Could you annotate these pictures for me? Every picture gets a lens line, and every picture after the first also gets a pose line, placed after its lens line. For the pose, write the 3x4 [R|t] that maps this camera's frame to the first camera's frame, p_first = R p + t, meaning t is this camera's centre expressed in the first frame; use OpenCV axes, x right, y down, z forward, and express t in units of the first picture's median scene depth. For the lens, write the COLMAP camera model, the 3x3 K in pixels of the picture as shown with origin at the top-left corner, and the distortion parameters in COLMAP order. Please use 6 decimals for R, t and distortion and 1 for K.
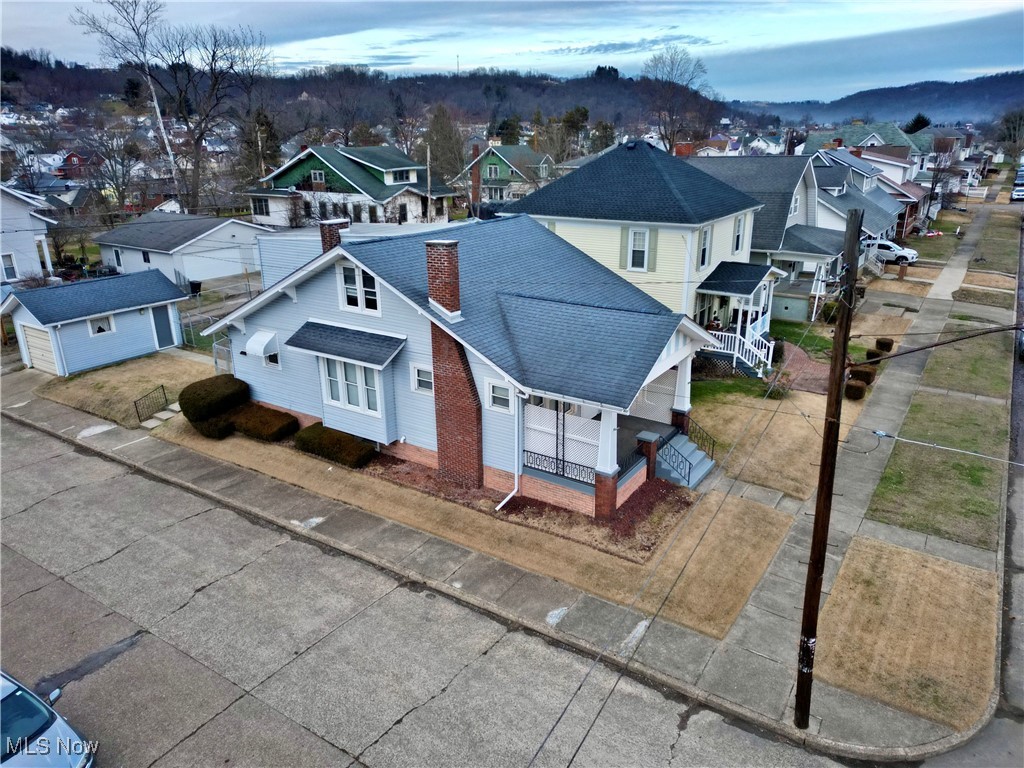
lens RADIAL K [[710.5, 0, 507.8], [0, 710.5, 384.1], [0, 0, 1]] dist [0.045594, -0.013296]
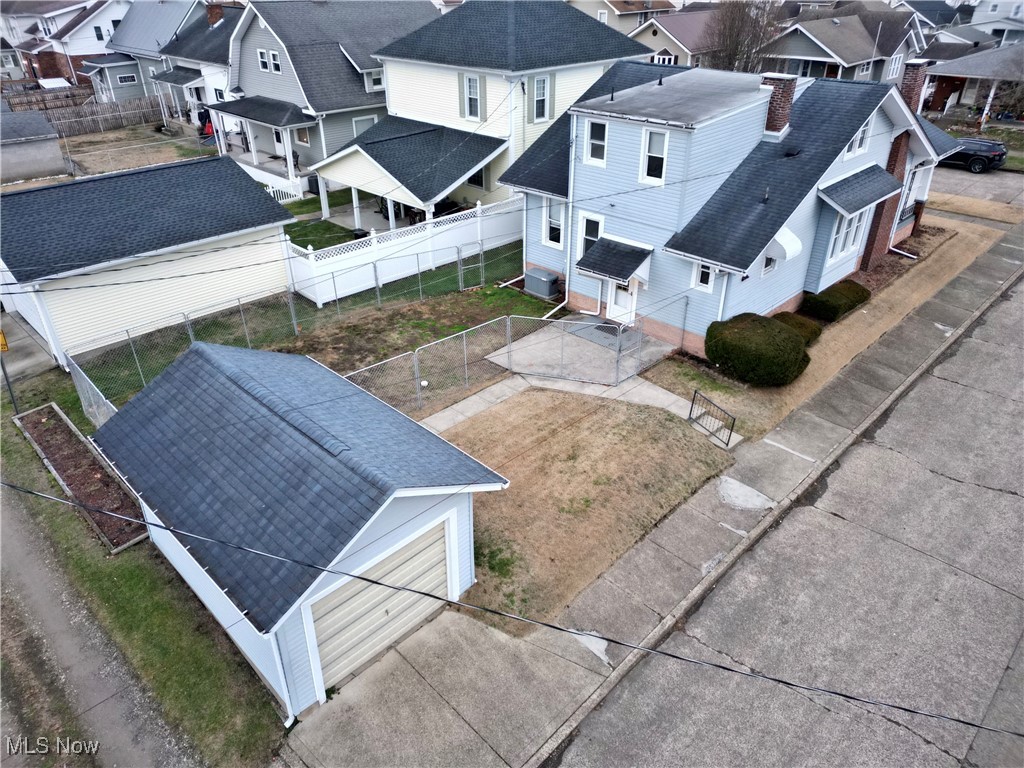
lens RADIAL K [[710.5, 0, 512.2], [0, 710.5, 385.8], [0, 0, 1]] dist [0.045594, -0.013296]
pose [[0.181664, -0.491390, 0.851783, -1.582599], [0.321175, 0.848342, 0.420906, -0.489391], [-0.929432, 0.197108, 0.311936, 1.421774]]
